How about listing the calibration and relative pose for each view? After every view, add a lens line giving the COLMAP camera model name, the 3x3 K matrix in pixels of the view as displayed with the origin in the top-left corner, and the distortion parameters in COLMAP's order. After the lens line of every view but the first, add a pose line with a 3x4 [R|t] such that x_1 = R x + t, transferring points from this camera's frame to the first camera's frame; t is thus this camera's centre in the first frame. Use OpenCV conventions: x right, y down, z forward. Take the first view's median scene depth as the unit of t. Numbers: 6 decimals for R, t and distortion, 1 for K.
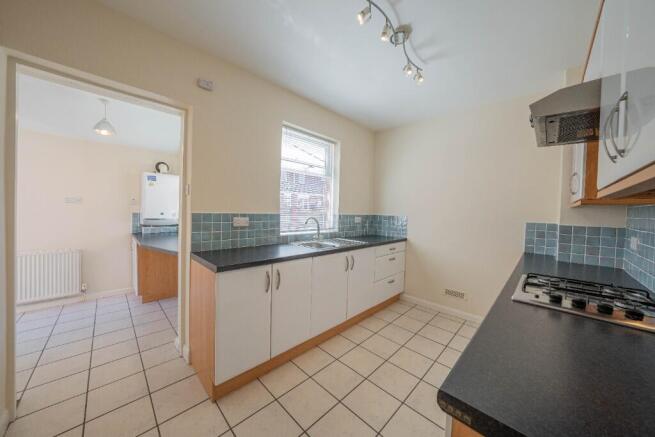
lens RADIAL K [[224.1, 0, 330.0], [0, 224.1, 215.5], [0, 0, 1]] dist [-0.016731, 0.000615]
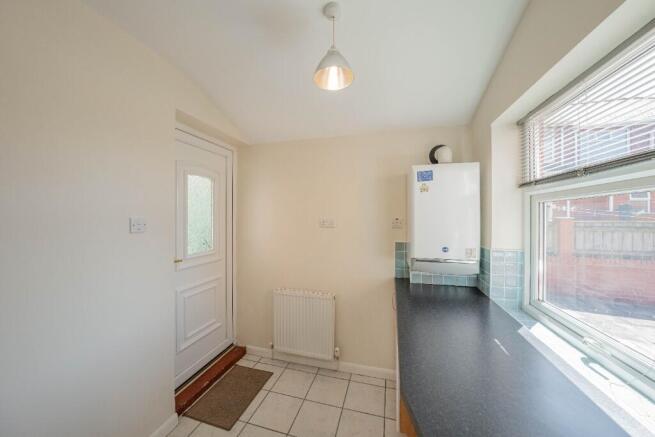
lens RADIAL K [[224.1, 0, 329.7], [0, 224.1, 215.0], [0, 0, 1]] dist [-0.016731, 0.000615]
pose [[0.483474, -0.017473, -0.875185, -0.405993], [-0.004826, 0.999732, -0.022626, -0.058674], [0.875346, 0.015163, 0.483260, 0.493499]]
